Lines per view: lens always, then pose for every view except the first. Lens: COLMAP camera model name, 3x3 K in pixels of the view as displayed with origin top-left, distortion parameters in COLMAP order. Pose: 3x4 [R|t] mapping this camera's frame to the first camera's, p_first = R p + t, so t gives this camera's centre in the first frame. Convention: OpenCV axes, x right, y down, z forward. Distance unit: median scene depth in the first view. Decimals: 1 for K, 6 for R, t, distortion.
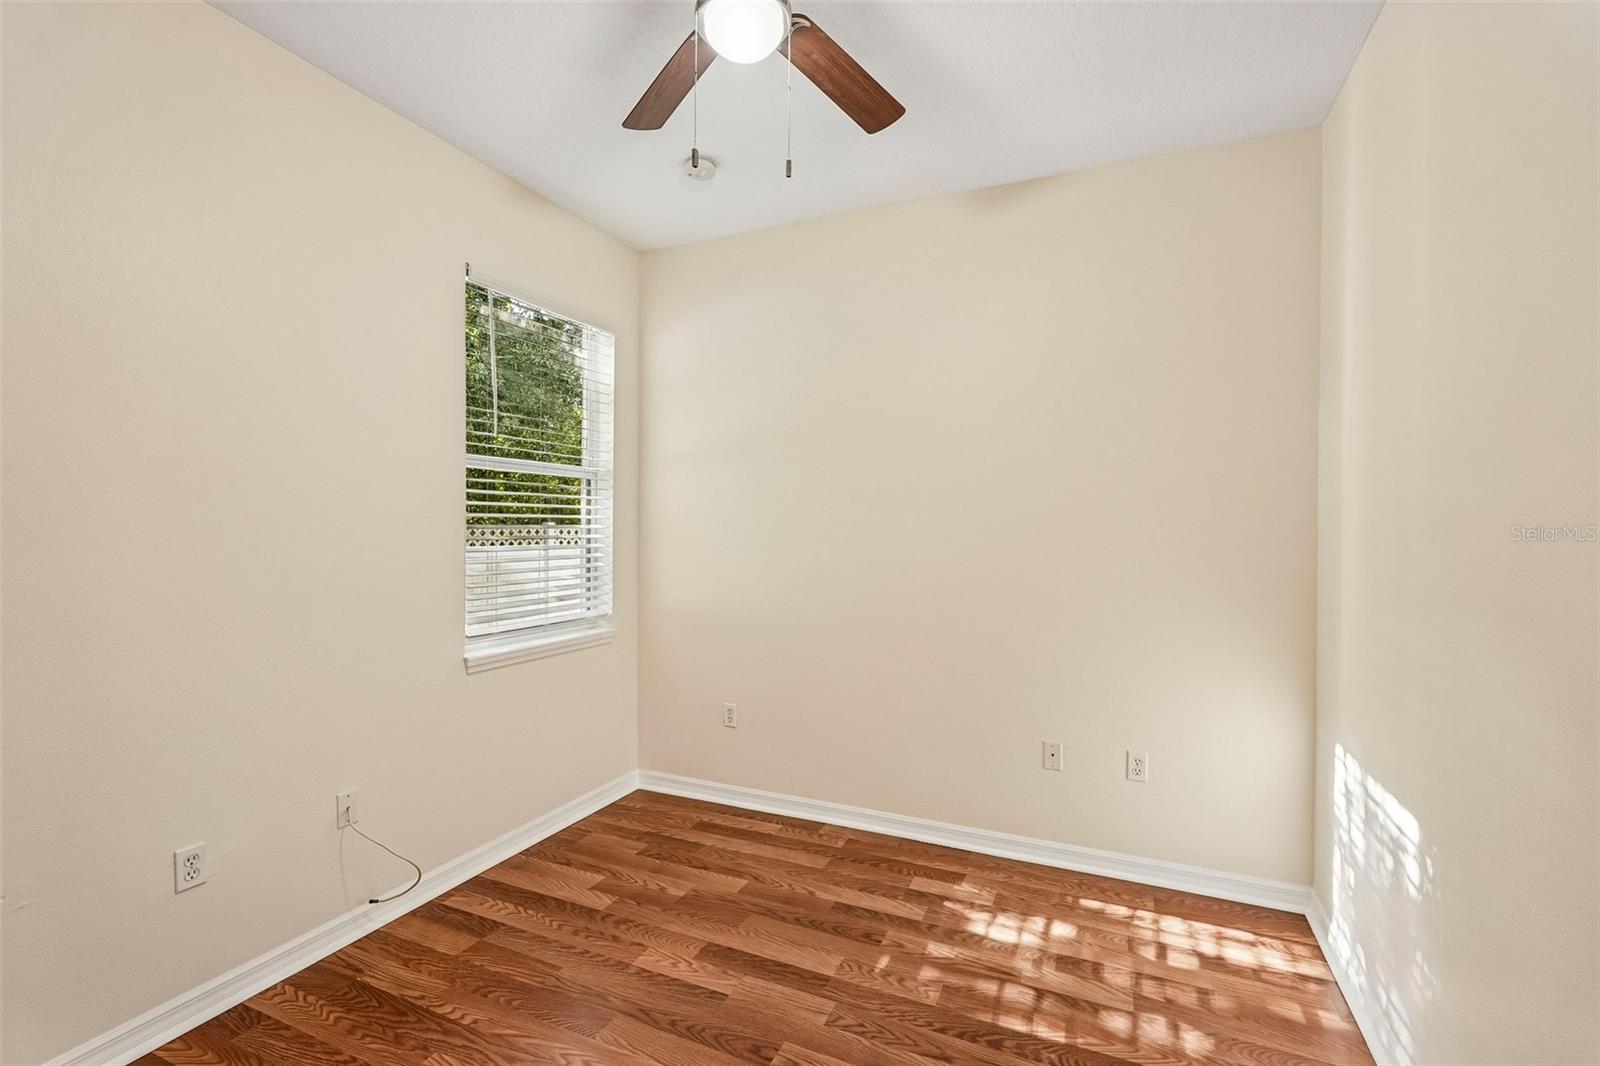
lens RADIAL K [[707.6, 0, 799.8], [0, 707.6, 527.7], [0, 0, 1]] dist [-0.015994, 0.008683]
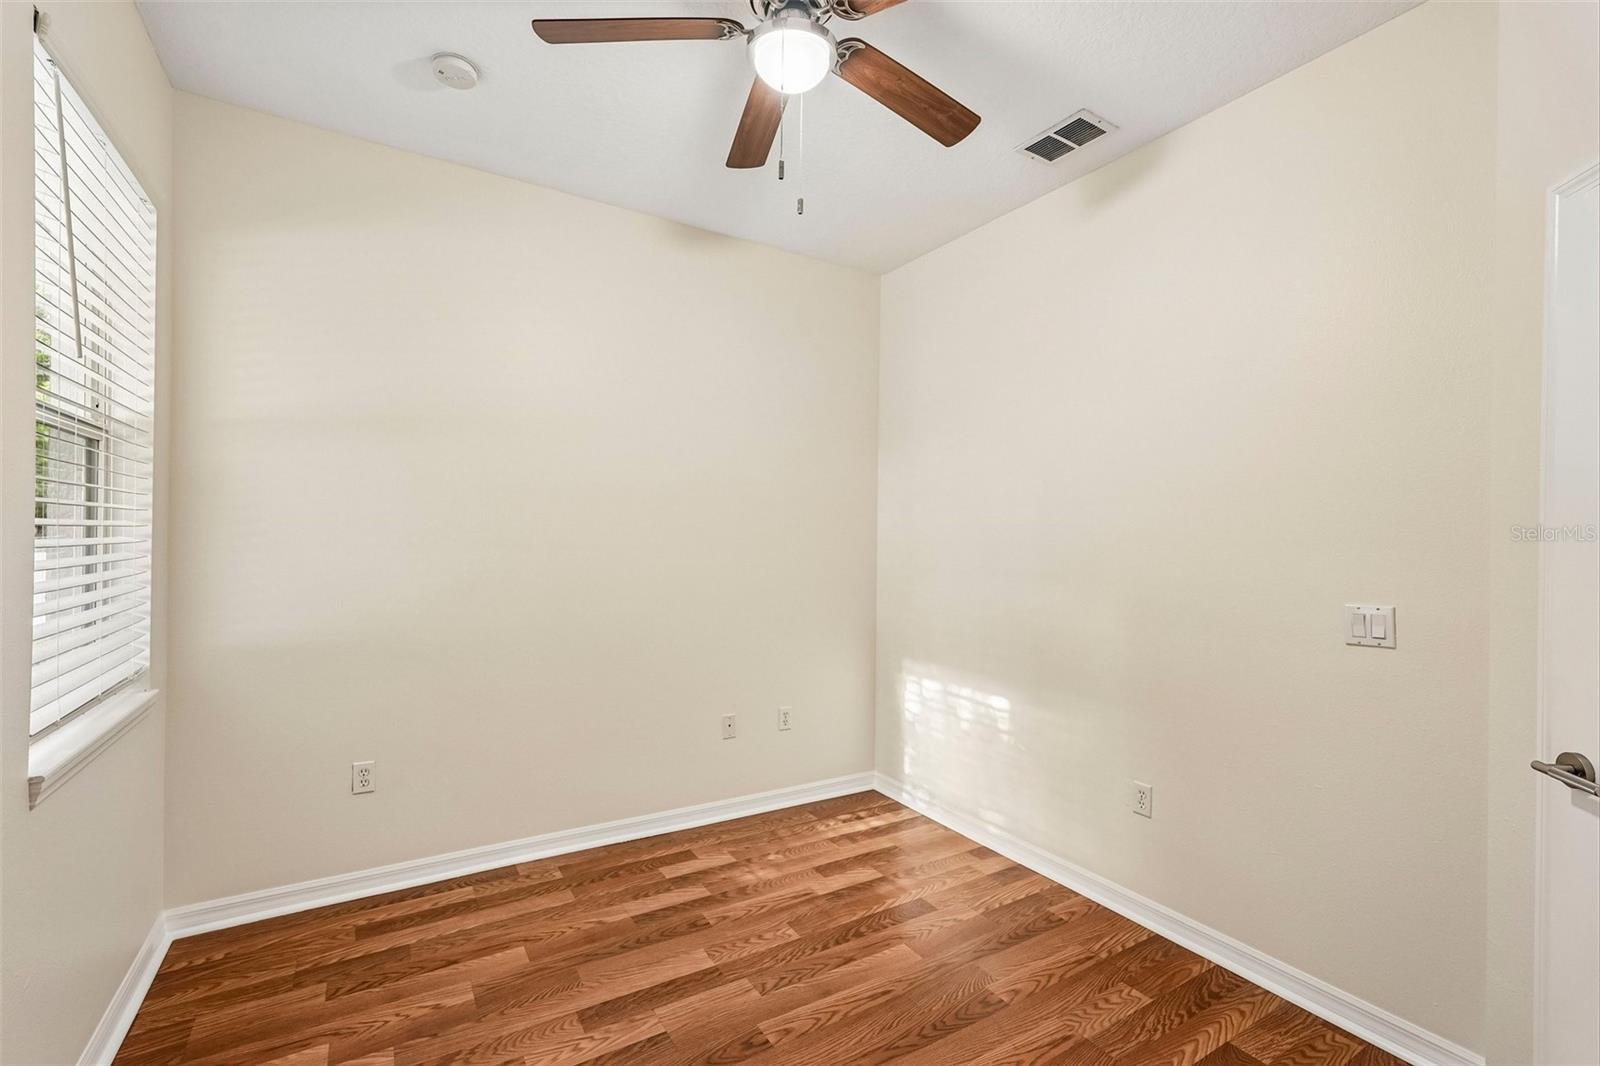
lens RADIAL K [[707.6, 0, 805.0], [0, 707.6, 531.7], [0, 0, 1]] dist [-0.015994, 0.008683]
pose [[0.558864, 0.011051, 0.829186, -0.583075], [-0.013585, 0.999899, -0.004170, 0.000405], [-0.829148, -0.008934, 0.558958, 0.246074]]
